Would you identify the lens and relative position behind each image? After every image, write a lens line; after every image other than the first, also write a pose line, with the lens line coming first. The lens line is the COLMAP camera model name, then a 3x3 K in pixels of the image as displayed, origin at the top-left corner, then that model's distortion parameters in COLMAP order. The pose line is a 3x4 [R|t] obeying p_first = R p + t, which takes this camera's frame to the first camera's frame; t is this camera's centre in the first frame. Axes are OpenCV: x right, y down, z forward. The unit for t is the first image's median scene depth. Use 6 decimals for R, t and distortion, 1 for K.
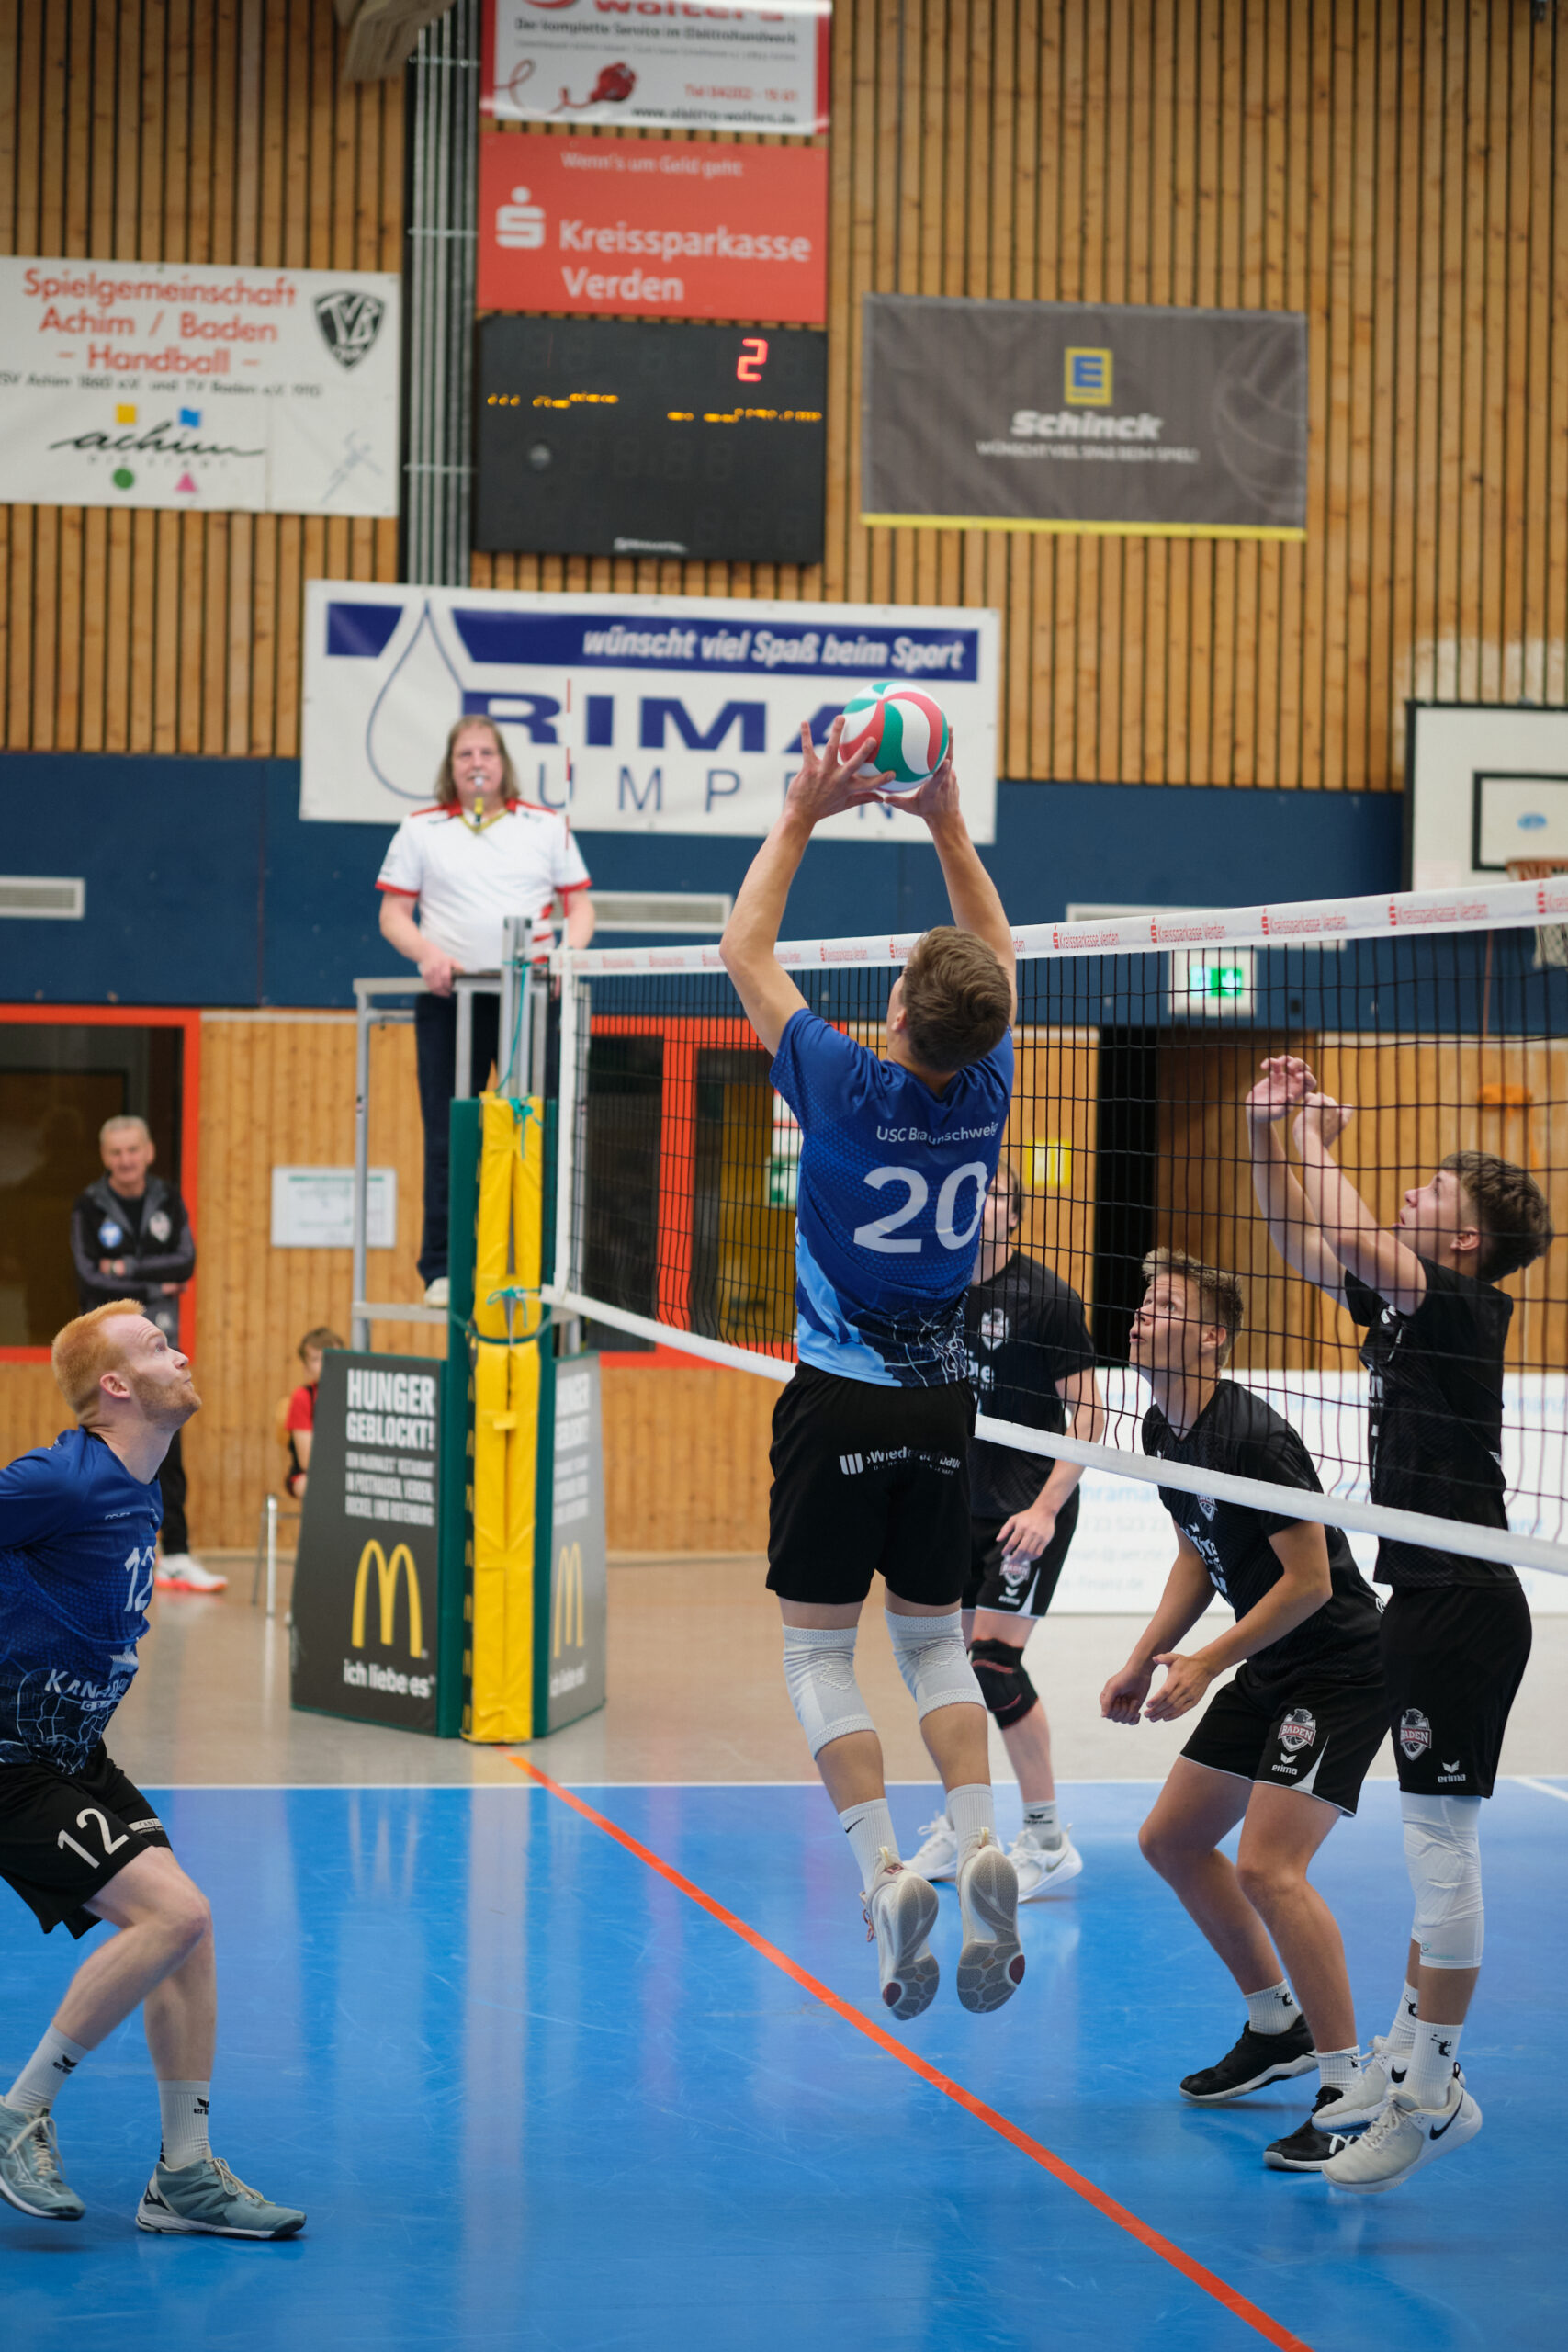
lens RADIAL K [[5672.2, 0, 702.7], [0, 5672.2, 1139.3], [0, 0, 1]] dist [-0.077494, 0.000000]
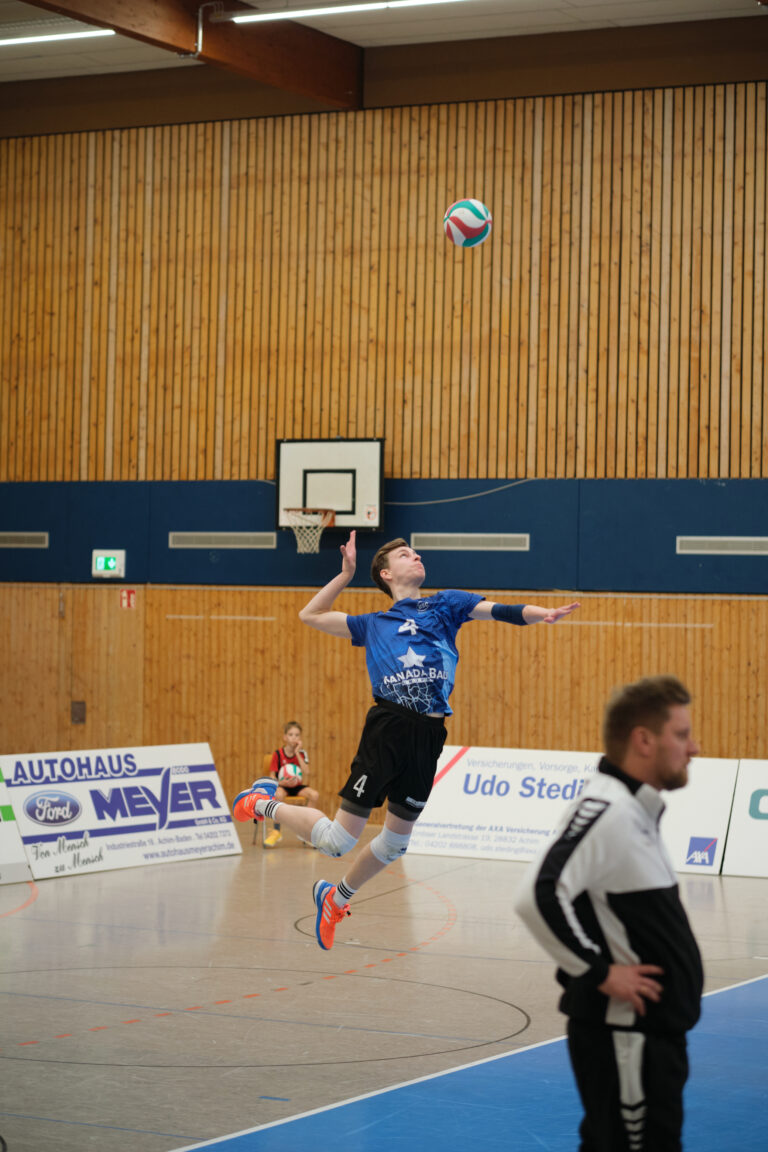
lens RADIAL K [[2778.5, 0, 377.7], [0, 2778.5, 573.8], [0, 0, 1]] dist [-0.077494, 0.000000]
pose [[0.733564, -0.012374, -0.679508, 0.578154], [-0.015593, 0.999265, -0.035030, 0.009057], [0.679441, 0.036292, 0.732832, 0.138928]]
